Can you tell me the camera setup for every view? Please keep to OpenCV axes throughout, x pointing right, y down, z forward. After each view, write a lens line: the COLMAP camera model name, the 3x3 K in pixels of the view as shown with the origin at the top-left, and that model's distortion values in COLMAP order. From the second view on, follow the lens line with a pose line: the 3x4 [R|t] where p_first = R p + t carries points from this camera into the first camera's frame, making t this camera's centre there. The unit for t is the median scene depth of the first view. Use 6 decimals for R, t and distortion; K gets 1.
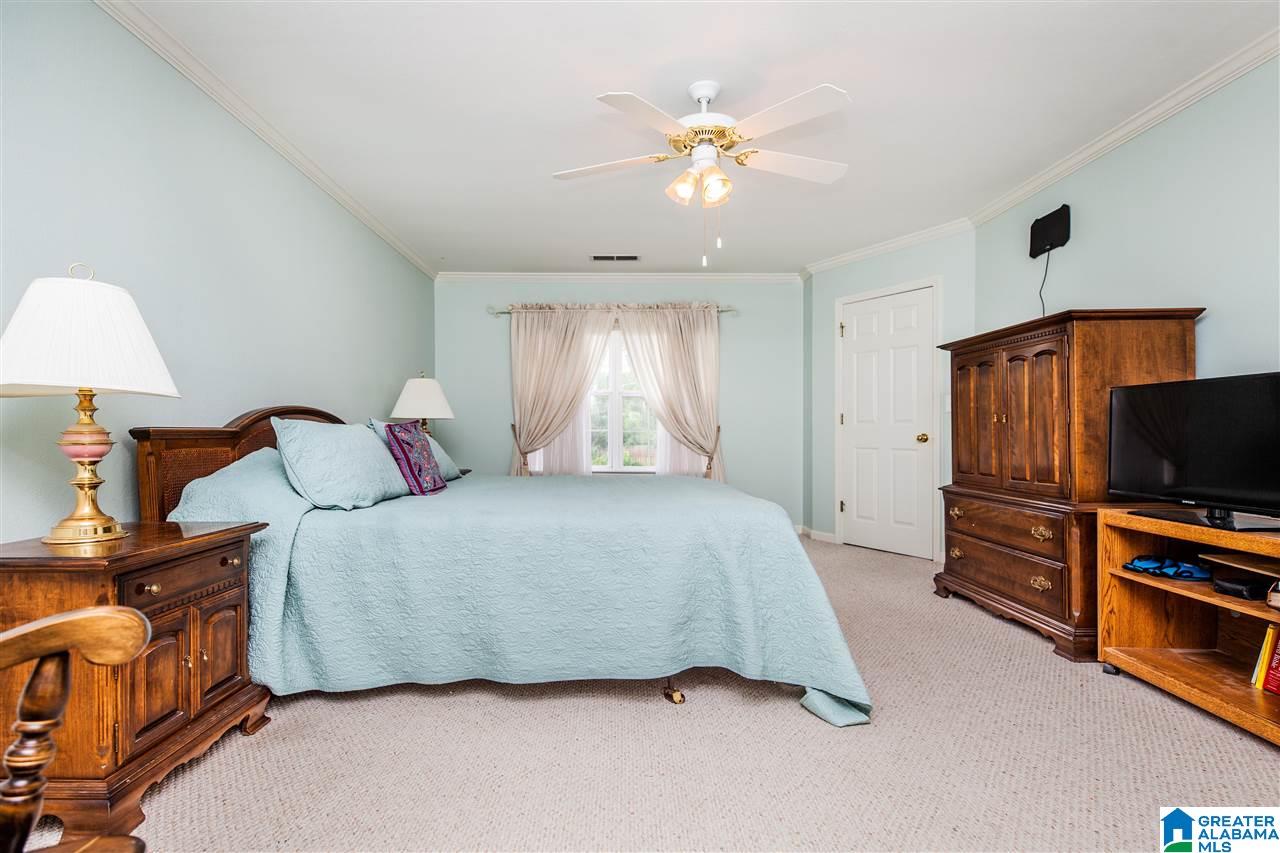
lens RADIAL K [[580.0, 0, 639.6], [0, 580.0, 434.3], [0, 0, 1]] dist [-0.000114, -0.000063]
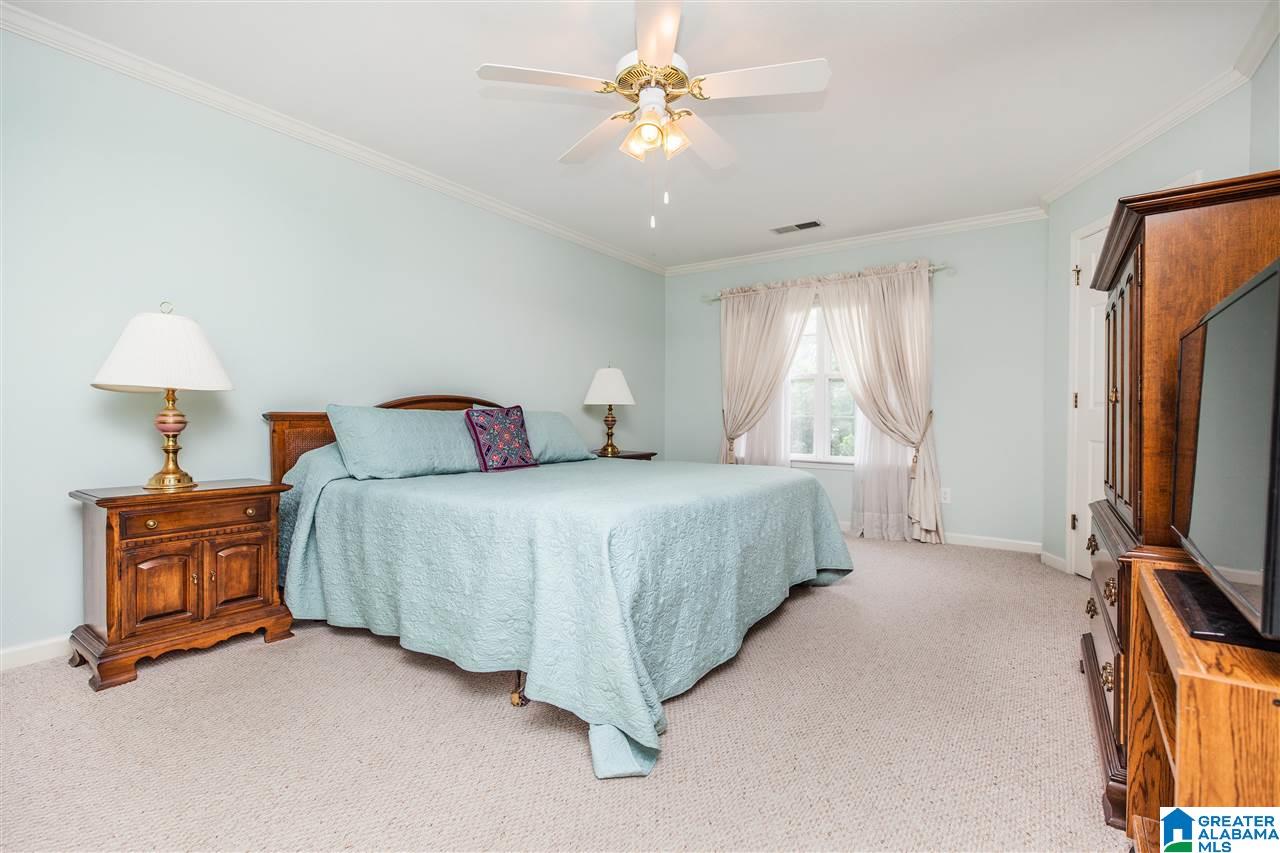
lens RADIAL K [[570.3, 0, 640.0], [0, 570.3, 426.5], [0, 0, 1]] dist [0.001059, 0.000215]
pose [[0.851362, 0.011224, -0.524458, 0.459881], [-0.005601, 0.999909, 0.012308, 0.000487], [0.524549, -0.007541, 0.851347, 0.210280]]
